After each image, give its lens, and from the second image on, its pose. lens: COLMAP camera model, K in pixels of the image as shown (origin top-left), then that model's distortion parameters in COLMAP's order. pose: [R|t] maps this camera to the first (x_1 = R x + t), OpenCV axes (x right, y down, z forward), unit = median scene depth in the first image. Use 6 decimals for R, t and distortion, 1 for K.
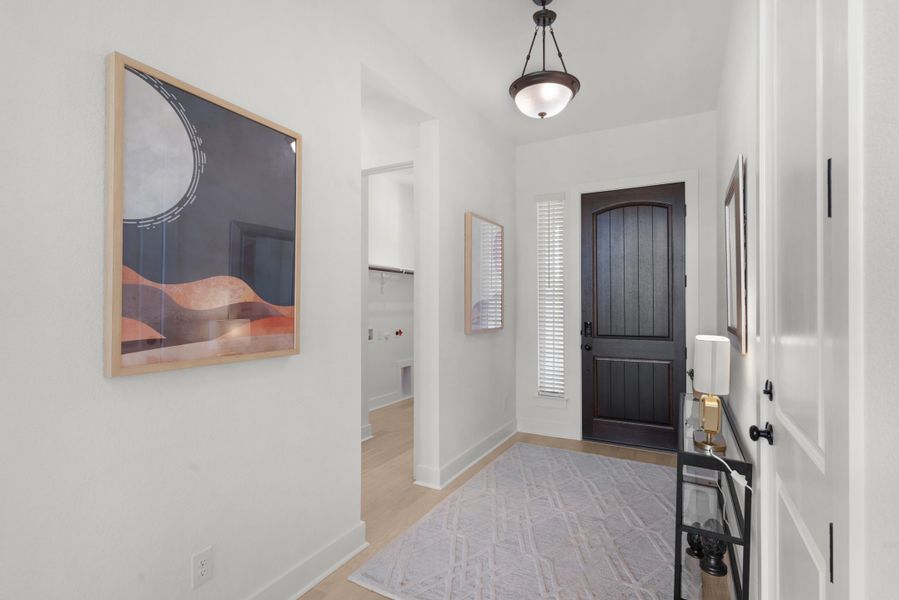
lens RADIAL K [[436.2, 0, 449.5], [0, 436.2, 300.0], [0, 0, 1]] dist [-0.001630, 0.000237]
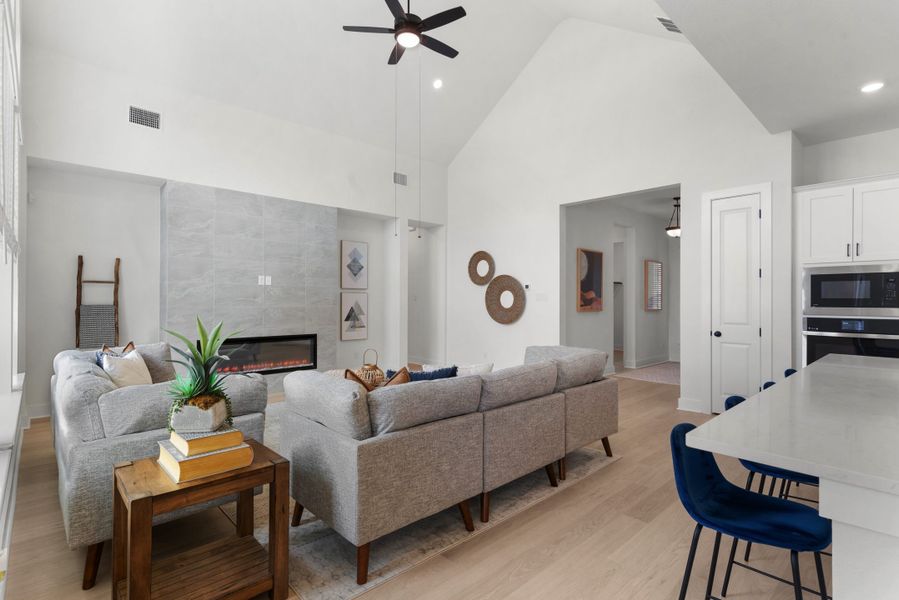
lens RADIAL K [[436.2, 0, 449.5], [0, 436.2, 300.0], [0, 0, 1]] dist [-0.001630, 0.000237]
pose [[0.948662, 0.002332, -0.316283, -0.251012], [0.000421, 0.999963, 0.008638, -0.001851], [0.316291, -0.008328, 0.948626, -1.802525]]
